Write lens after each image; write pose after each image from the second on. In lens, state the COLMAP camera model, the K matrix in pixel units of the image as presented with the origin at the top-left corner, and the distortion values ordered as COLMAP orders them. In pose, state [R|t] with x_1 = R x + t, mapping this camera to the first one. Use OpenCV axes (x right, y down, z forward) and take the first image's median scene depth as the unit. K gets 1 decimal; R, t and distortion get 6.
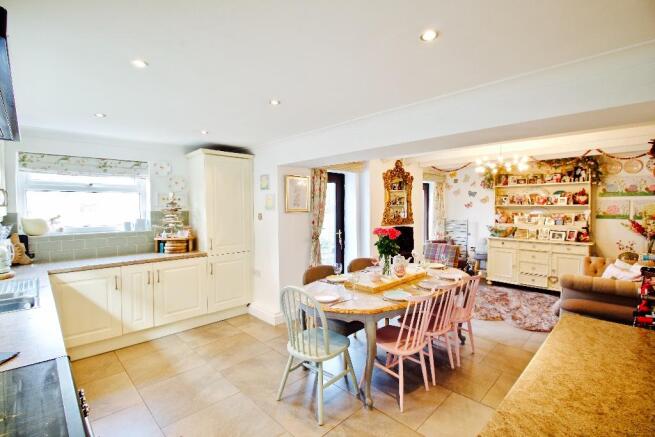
lens RADIAL K [[303.6, 0, 323.7], [0, 303.6, 216.2], [0, 0, 1]] dist [0.002034, -0.013466]
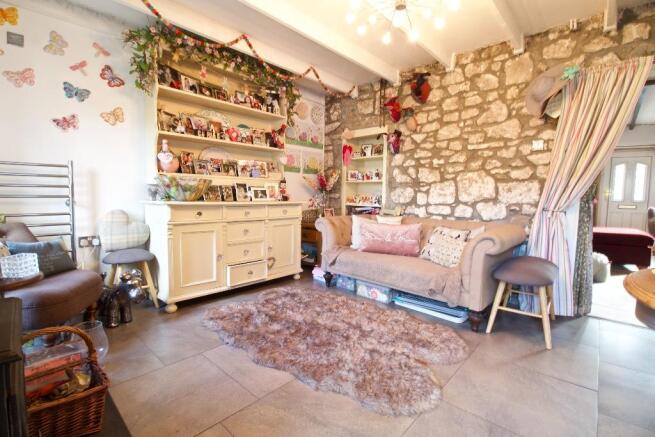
lens RADIAL K [[303.6, 0, 323.7], [0, 303.6, 216.2], [0, 0, 1]] dist [0.002034, -0.013466]
pose [[-0.054230, -0.072025, 0.995927, 0.127479], [0.016044, 0.997204, 0.072991, 0.068399], [-0.998400, 0.019937, -0.052922, 0.919416]]
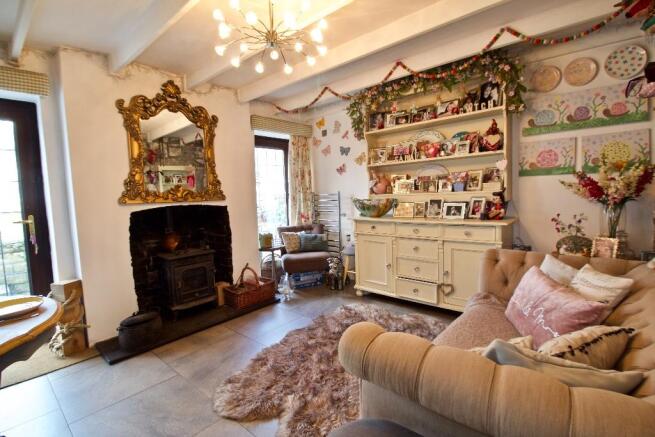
lens RADIAL K [[303.6, 0, 323.7], [0, 303.6, 216.2], [0, 0, 1]] dist [0.002034, -0.013466]
pose [[0.995962, -0.041411, 0.079659, 0.495223], [0.038073, 0.998351, 0.042972, 0.042678], [-0.081307, -0.039765, 0.995896, 0.467957]]
